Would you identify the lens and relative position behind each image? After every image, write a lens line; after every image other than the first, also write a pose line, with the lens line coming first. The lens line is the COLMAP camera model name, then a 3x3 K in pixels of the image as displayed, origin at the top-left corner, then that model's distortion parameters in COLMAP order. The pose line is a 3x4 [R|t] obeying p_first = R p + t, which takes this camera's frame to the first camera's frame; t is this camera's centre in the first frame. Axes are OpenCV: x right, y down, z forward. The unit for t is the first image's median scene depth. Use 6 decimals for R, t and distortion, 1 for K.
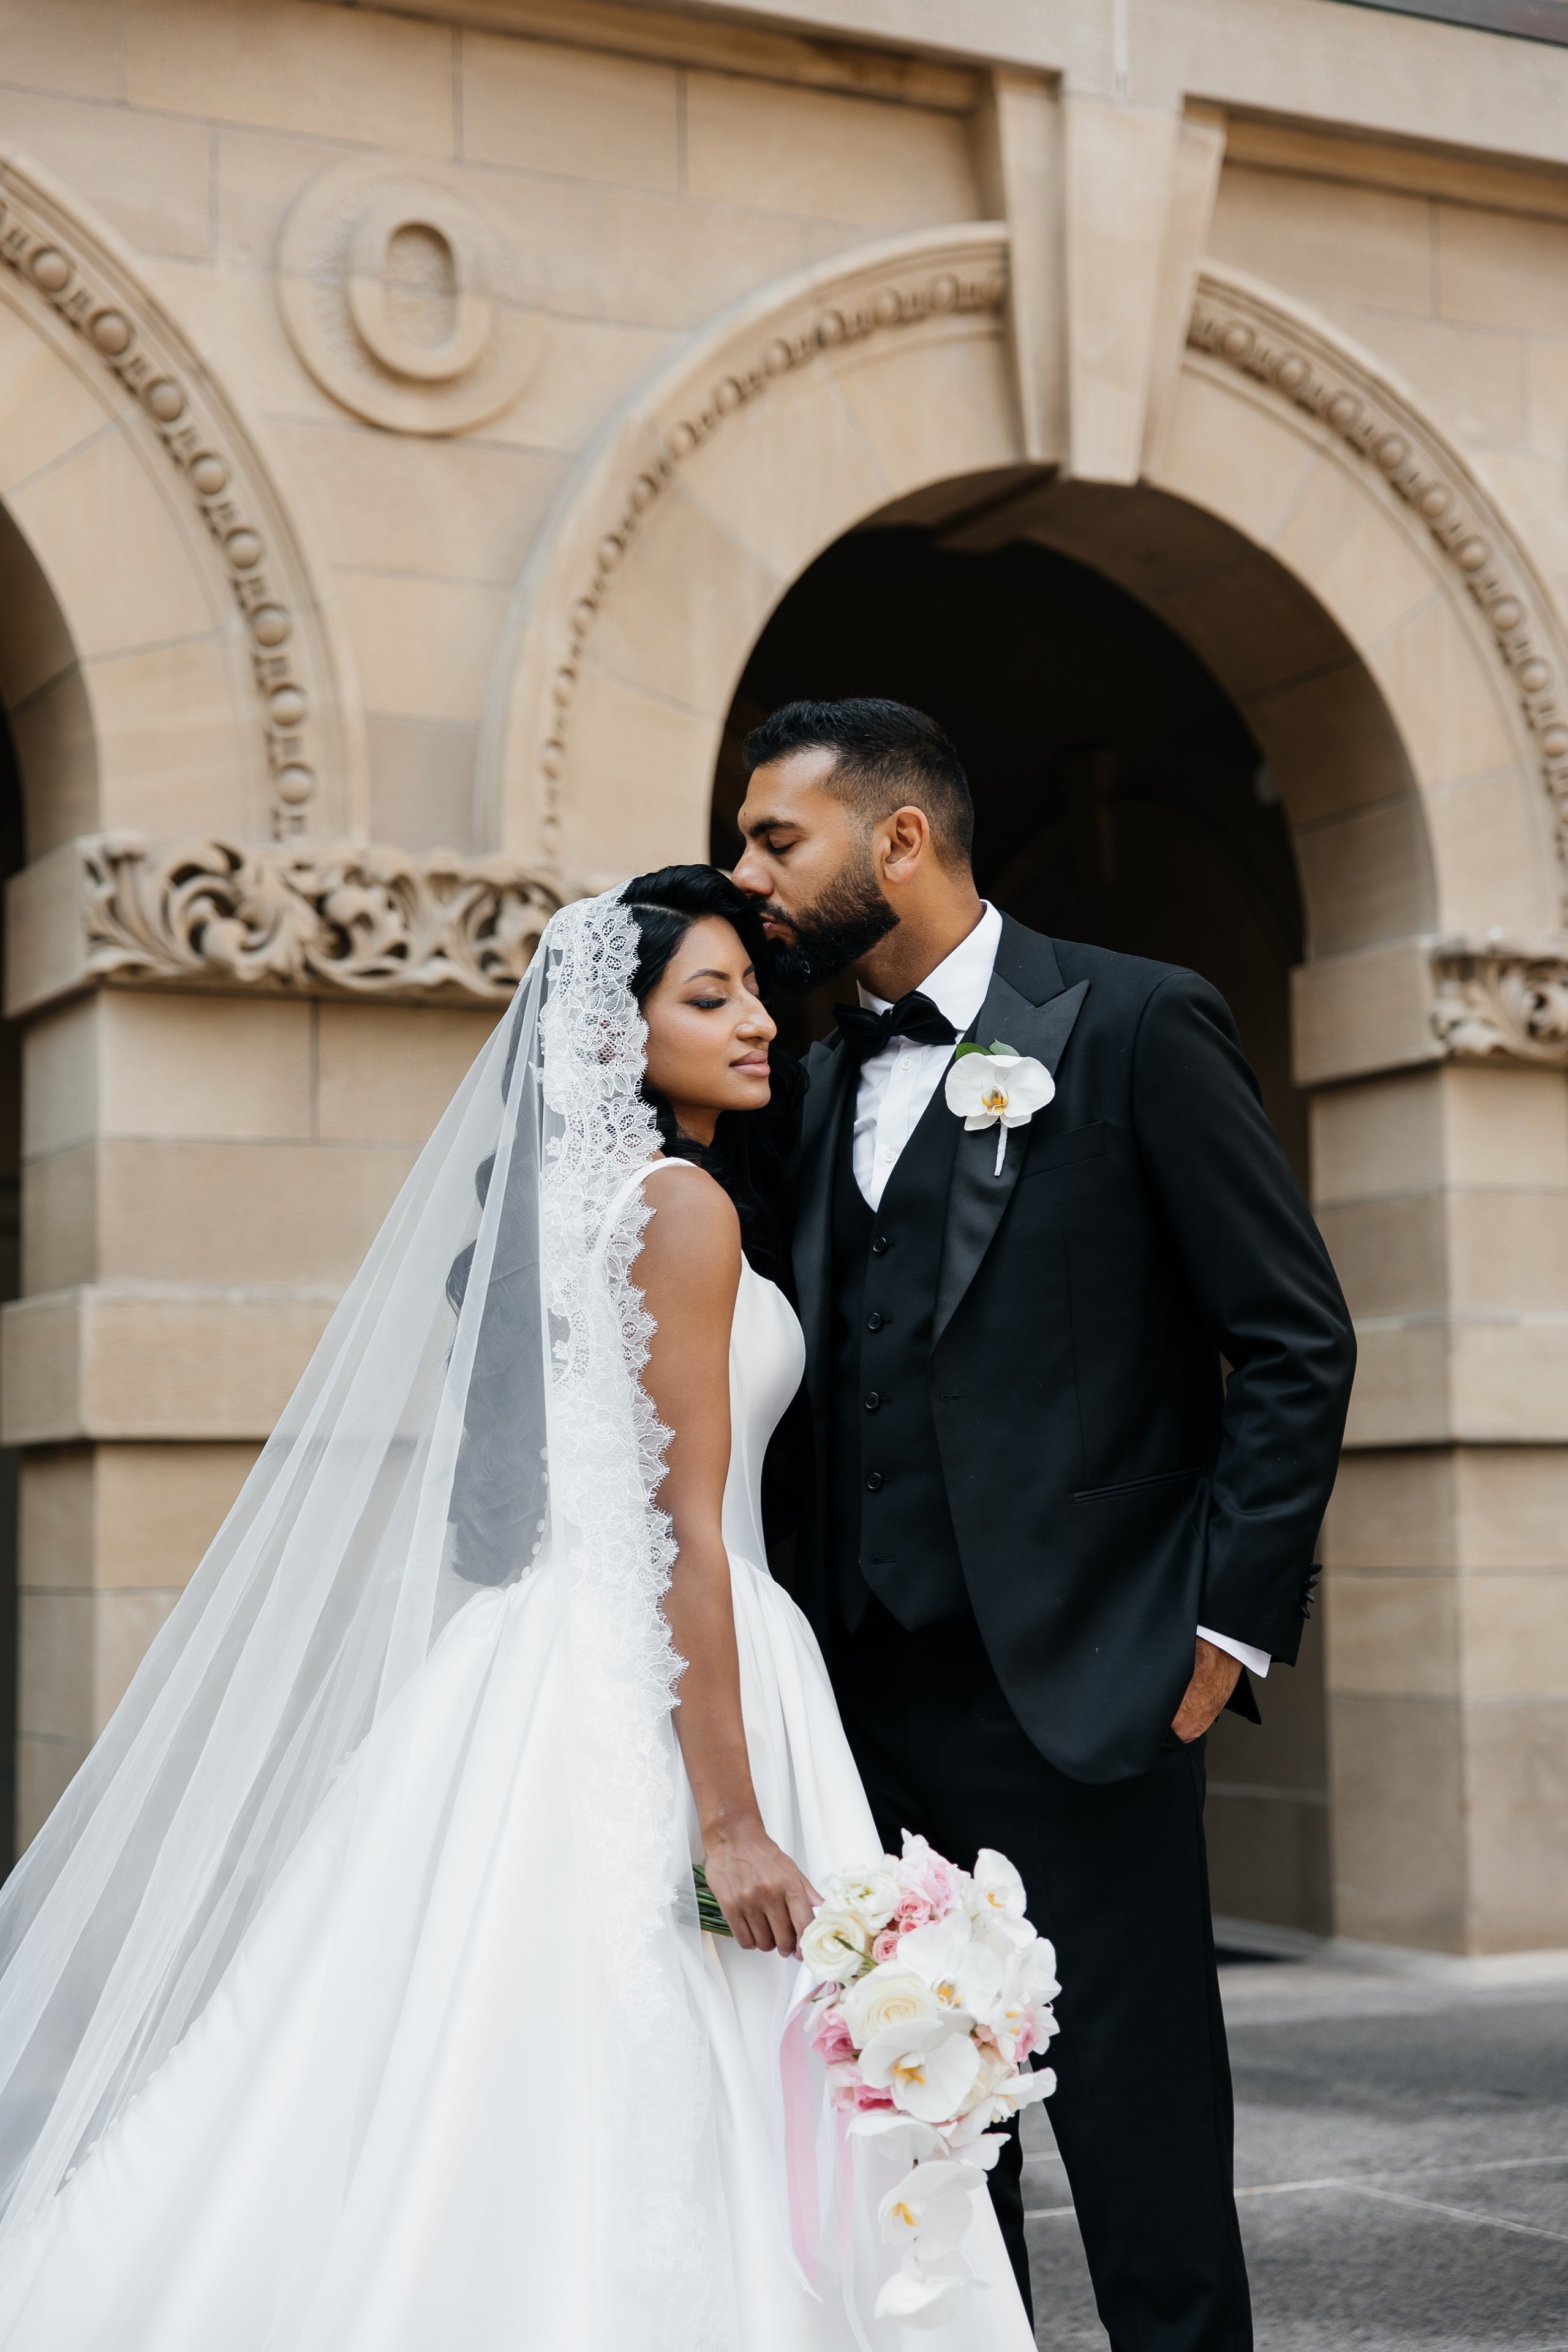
lens RADIAL K [[3807.2, 0, 779.0], [0, 3807.2, 1163.3], [0, 0, 1]] dist [0.014616, 0.105215]
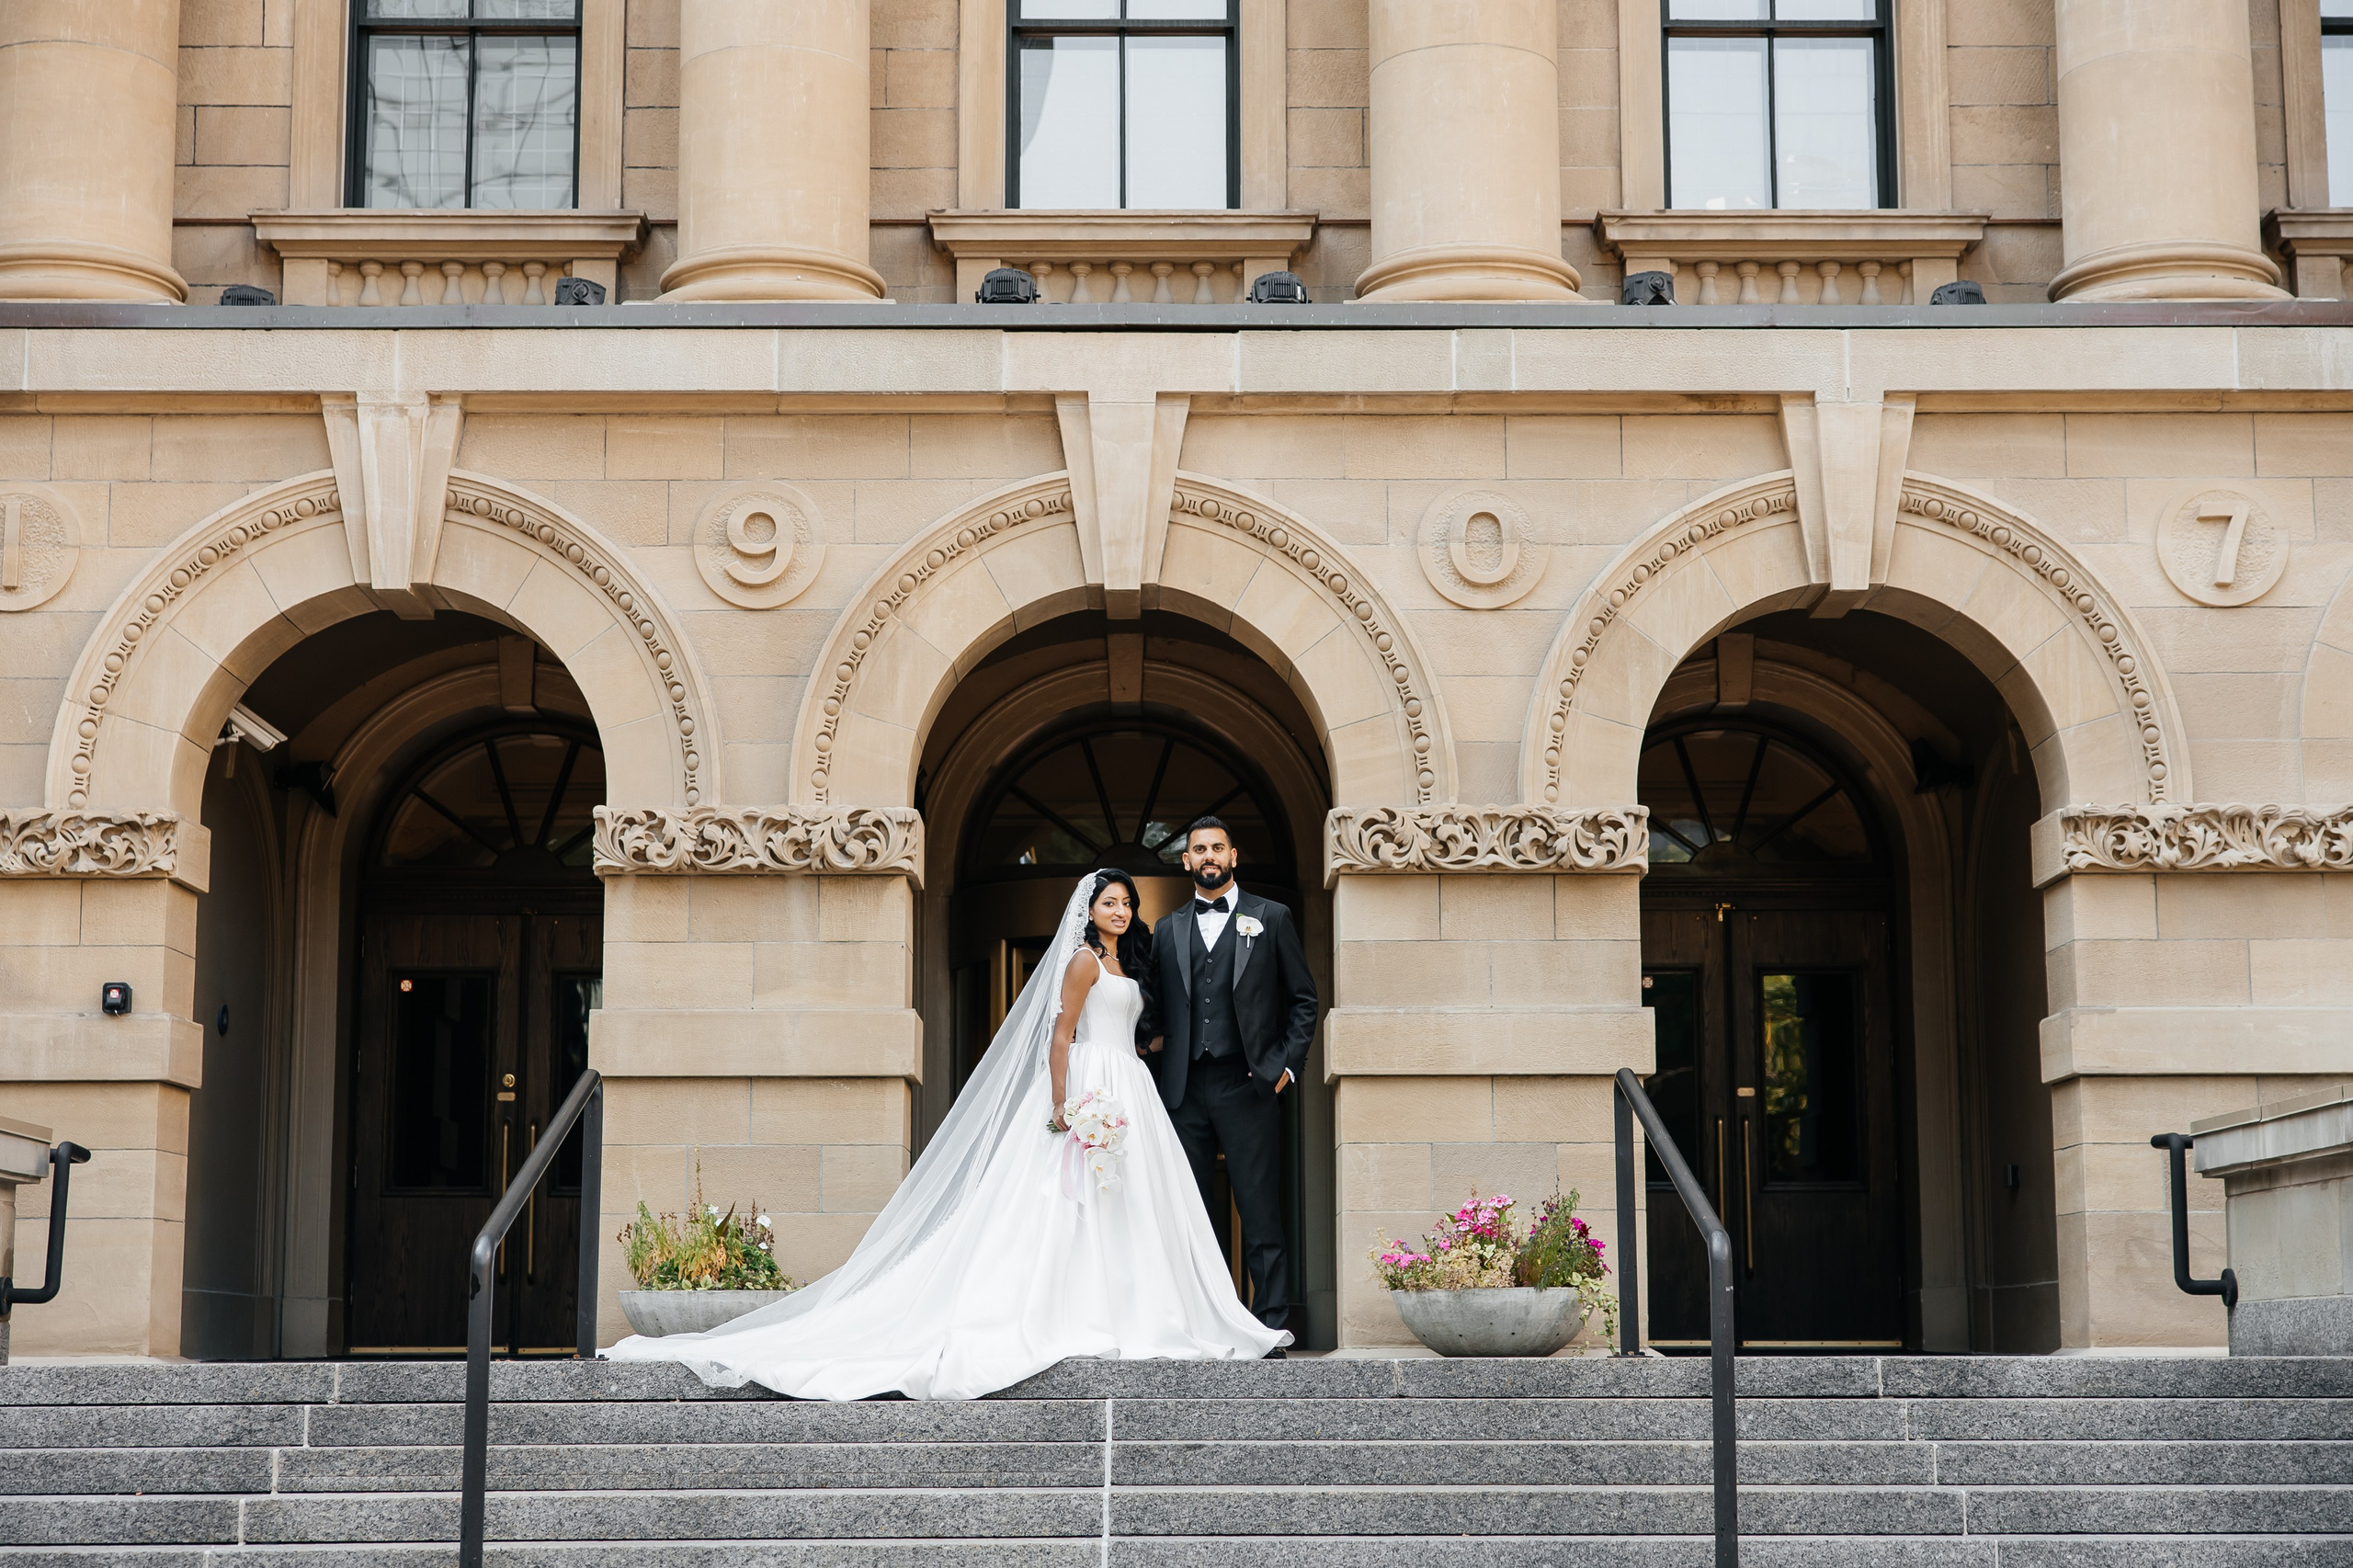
lens RADIAL K [[3808.8, 0, 1176.5], [0, 3808.8, 784.0], [0, 0, 1]] dist [0.014616, 0.105215]
pose [[0.895397, -0.057686, -0.441515, 0.714884], [0.035906, 0.997698, -0.057535, 0.025386], [0.443818, 0.035663, 0.895407, -1.034117]]
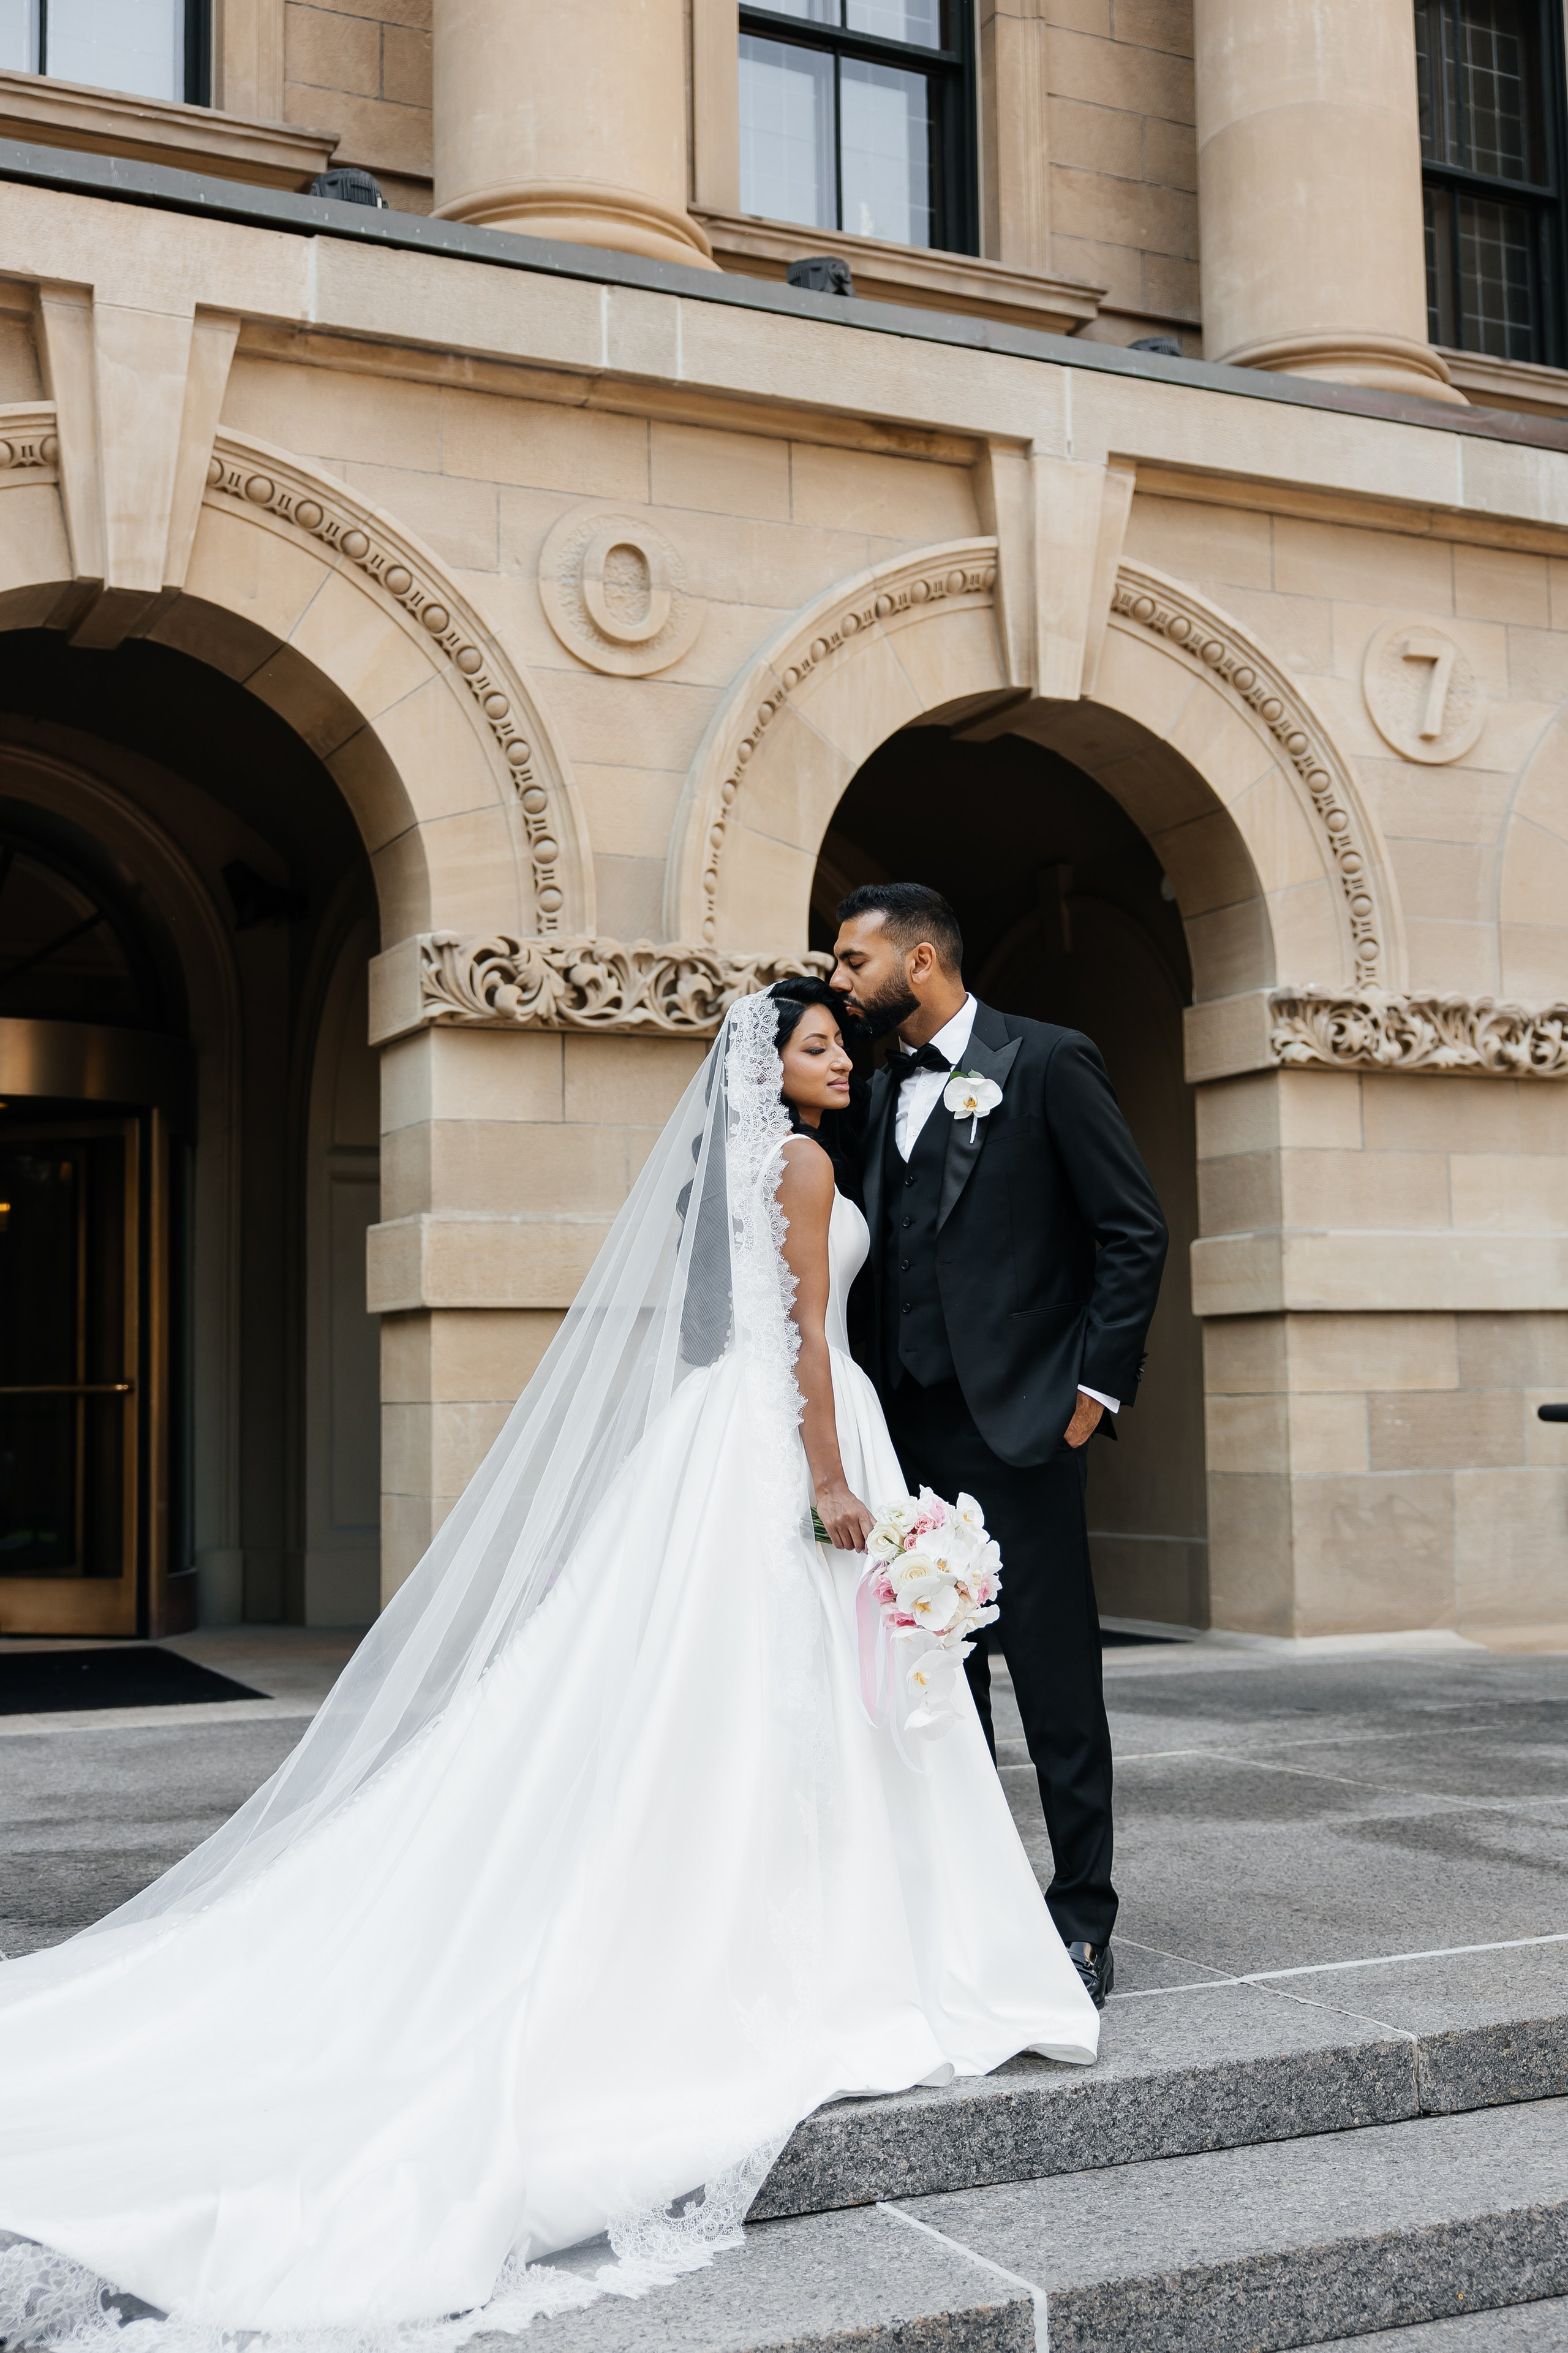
lens RADIAL K [[2698.5, 0, 788.8], [0, 2698.5, 1168.5], [0, 0, 1]] dist [-0.003573, 0.019153]
pose [[0.999706, -0.003424, -0.024017, -0.000226], [0.003744, 0.999904, 0.013307, -0.000970], [0.023969, -0.013393, 0.999623, -0.131365]]
